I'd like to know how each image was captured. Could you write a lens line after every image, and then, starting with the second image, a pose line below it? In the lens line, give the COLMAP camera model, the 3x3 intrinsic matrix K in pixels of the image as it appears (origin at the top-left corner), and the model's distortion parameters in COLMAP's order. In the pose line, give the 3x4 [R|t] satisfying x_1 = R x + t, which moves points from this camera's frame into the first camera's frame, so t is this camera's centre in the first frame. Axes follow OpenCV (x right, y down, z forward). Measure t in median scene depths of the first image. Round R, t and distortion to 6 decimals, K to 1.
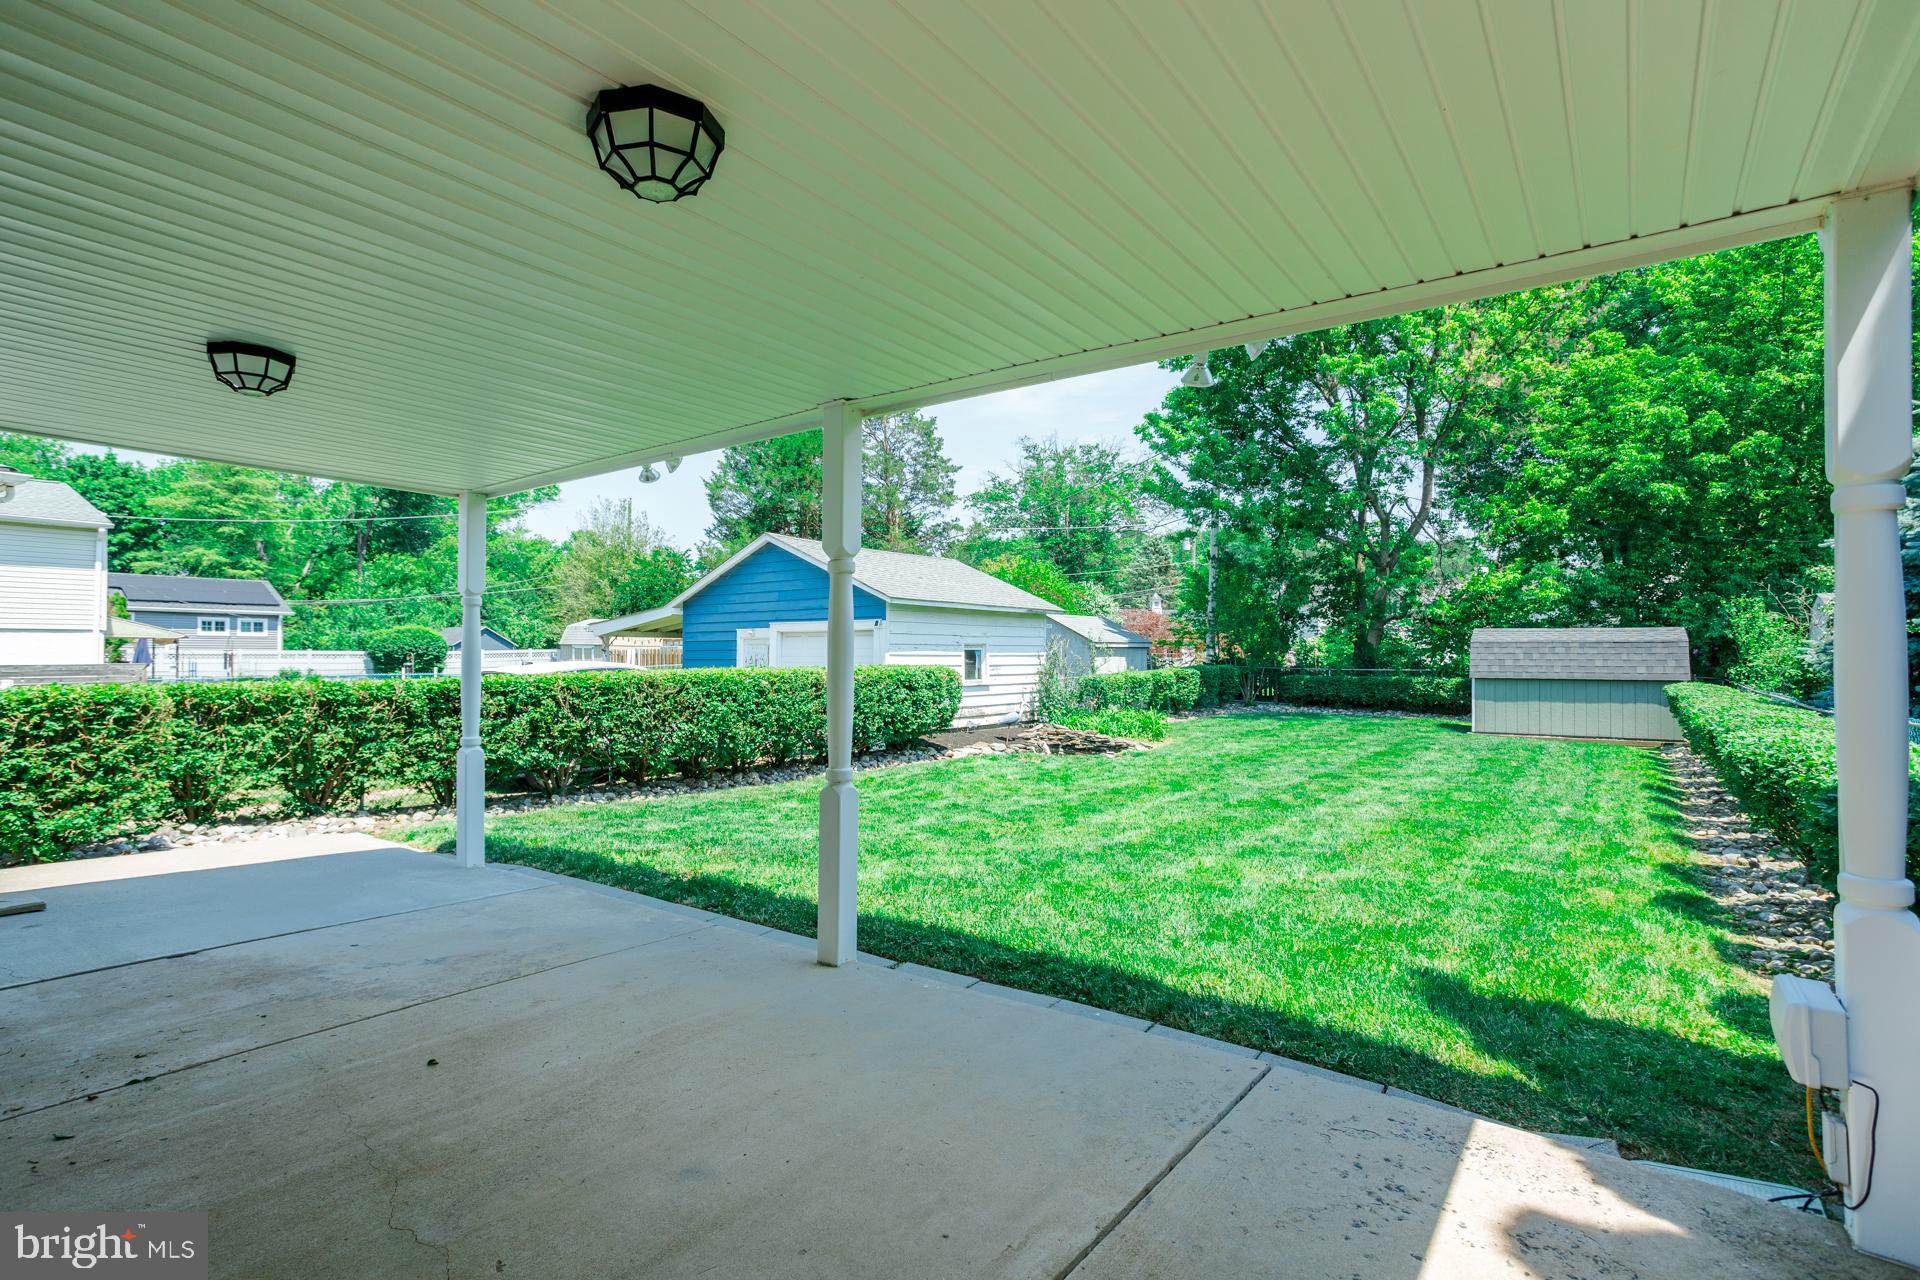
lens RADIAL K [[928.4, 0, 971.9], [0, 928.4, 650.7], [0, 0, 1]] dist [0.001731, 0.000857]
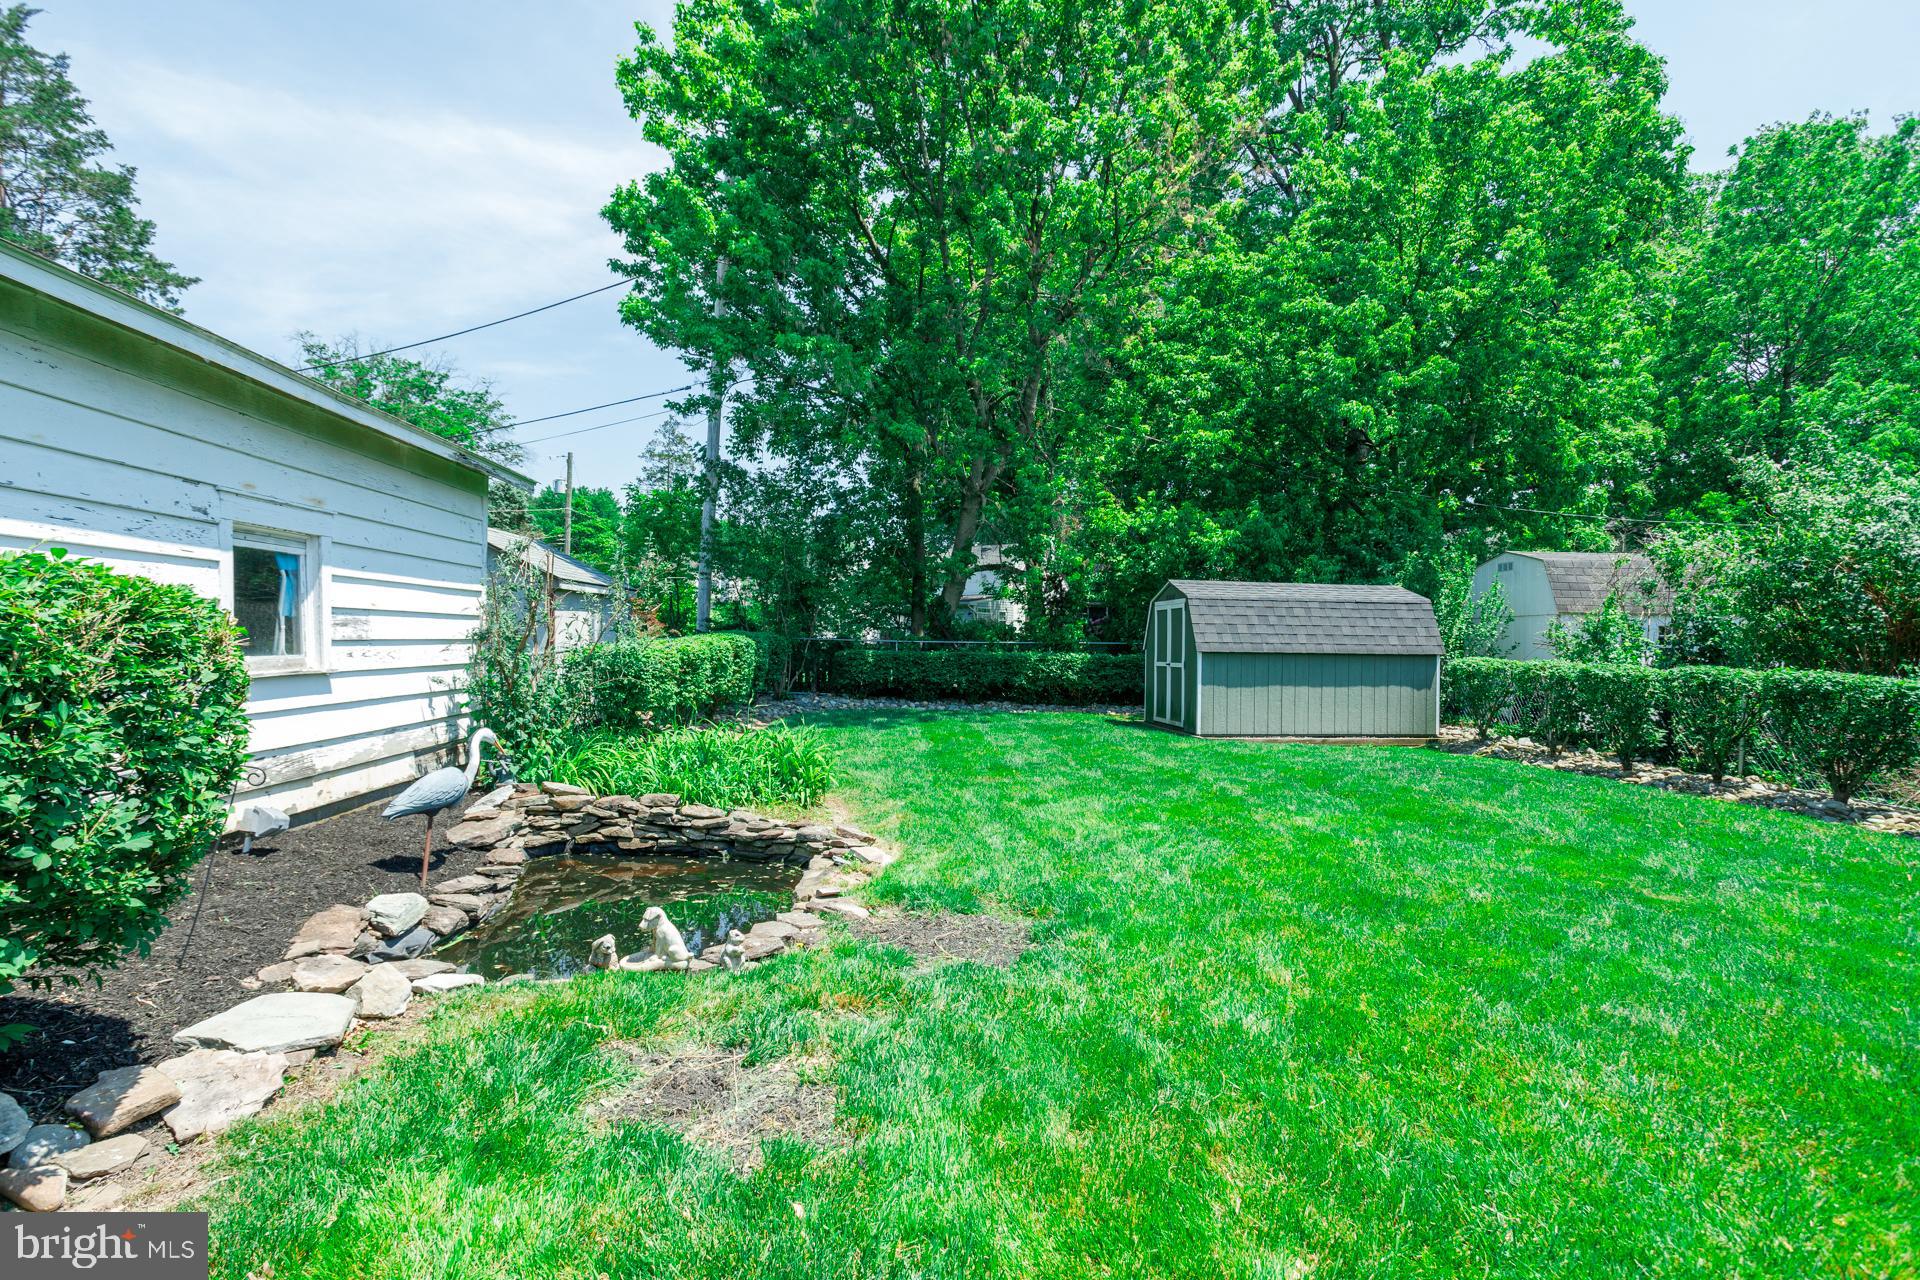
lens RADIAL K [[905.4, 0, 934.7], [0, 905.4, 635.9], [0, 0, 1]] dist [0.015124, -0.000578]
pose [[0.781866, 0.011041, 0.623349, -0.012490], [-0.015067, 0.999886, 0.001188, 0.020757], [-0.623265, -0.010321, 0.781943, 0.638226]]
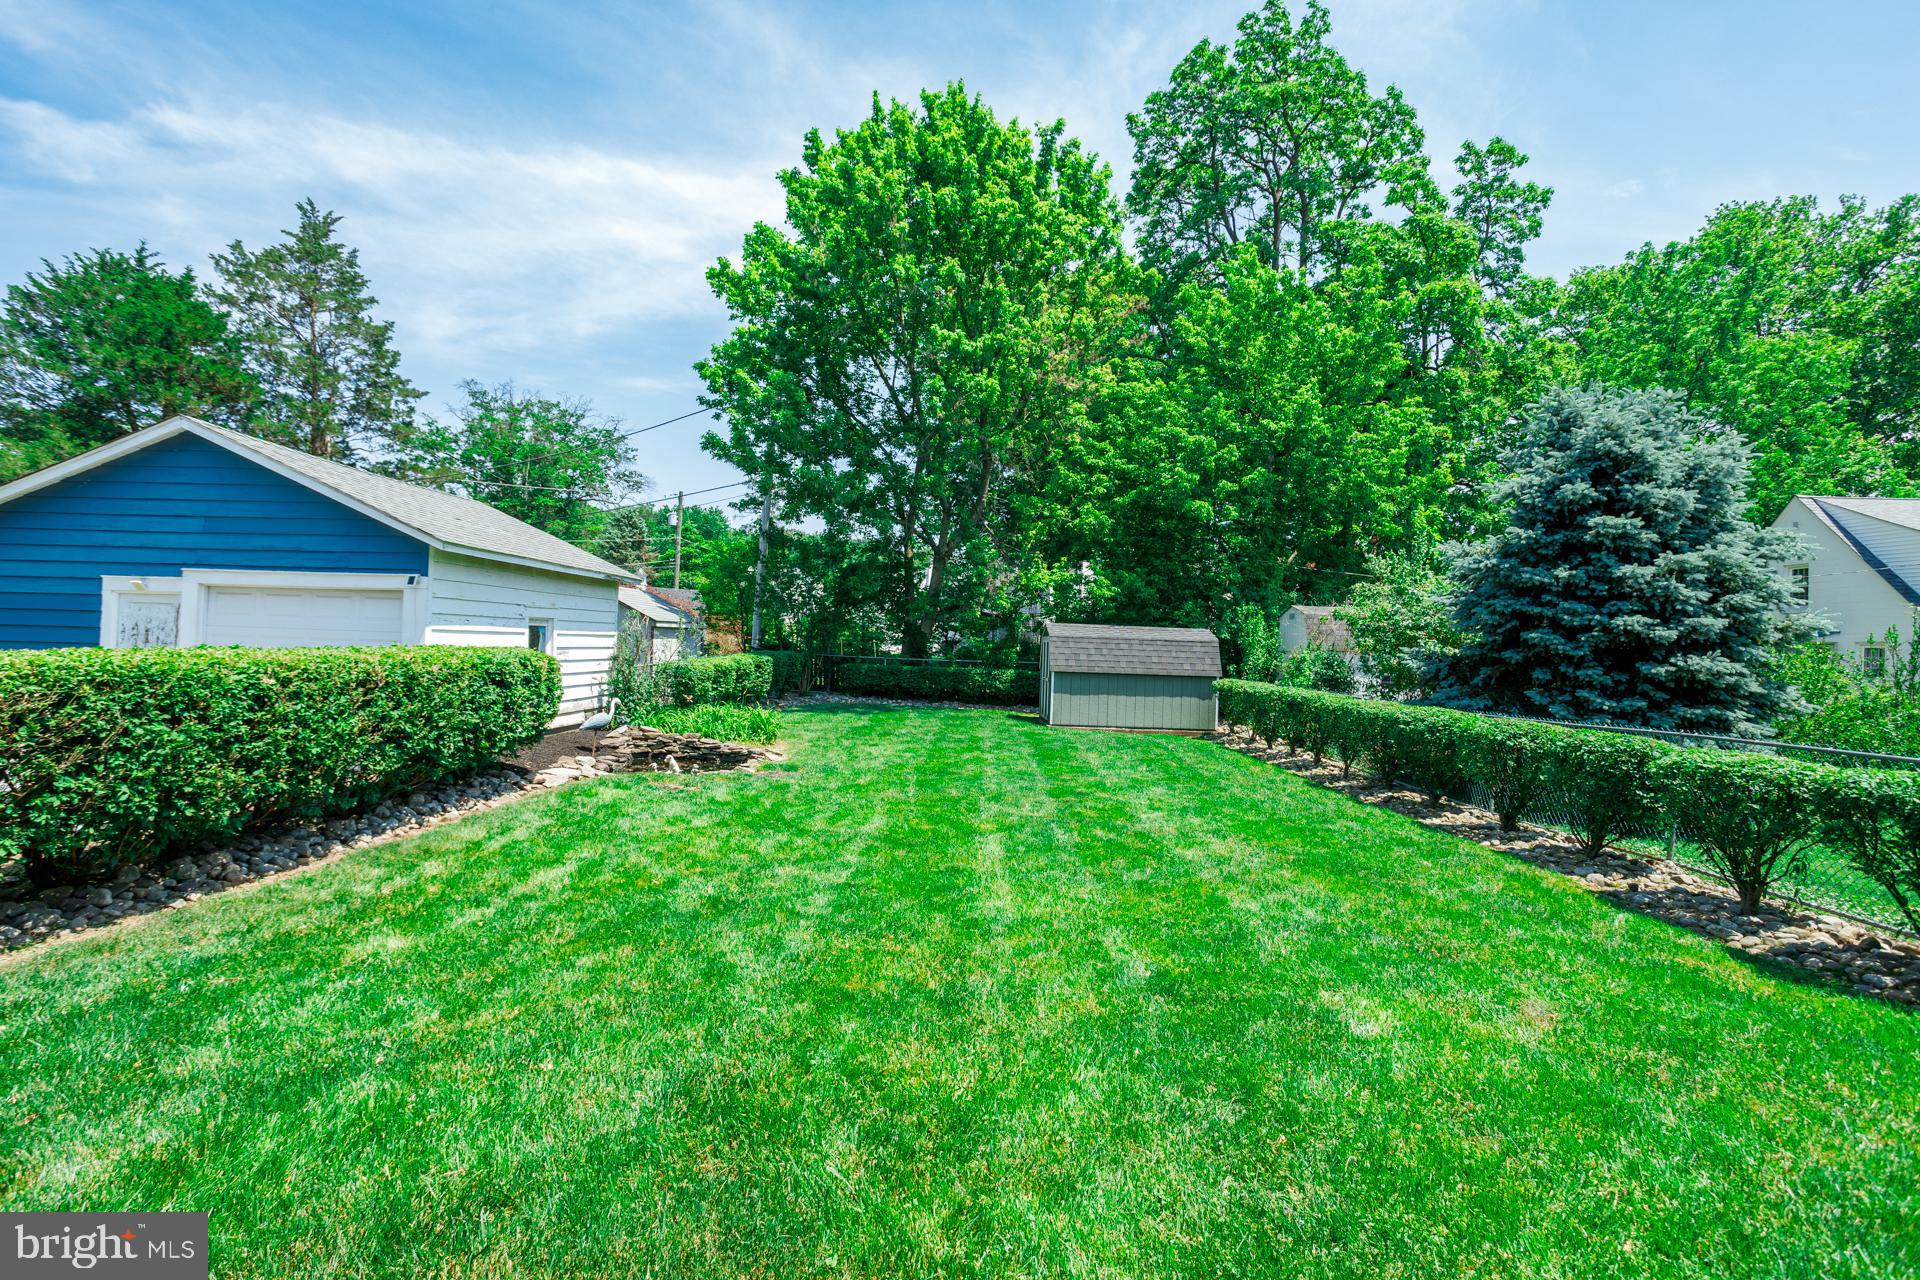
lens RADIAL K [[905.4, 0, 924.0], [0, 905.4, 634.5], [0, 0, 1]] dist [0.015124, -0.000578]
pose [[0.852393, 0.032870, 0.521868, -0.108578], [-0.034791, 0.999376, -0.006119, -0.000468], [-0.521743, -0.012941, 0.853004, 0.232361]]
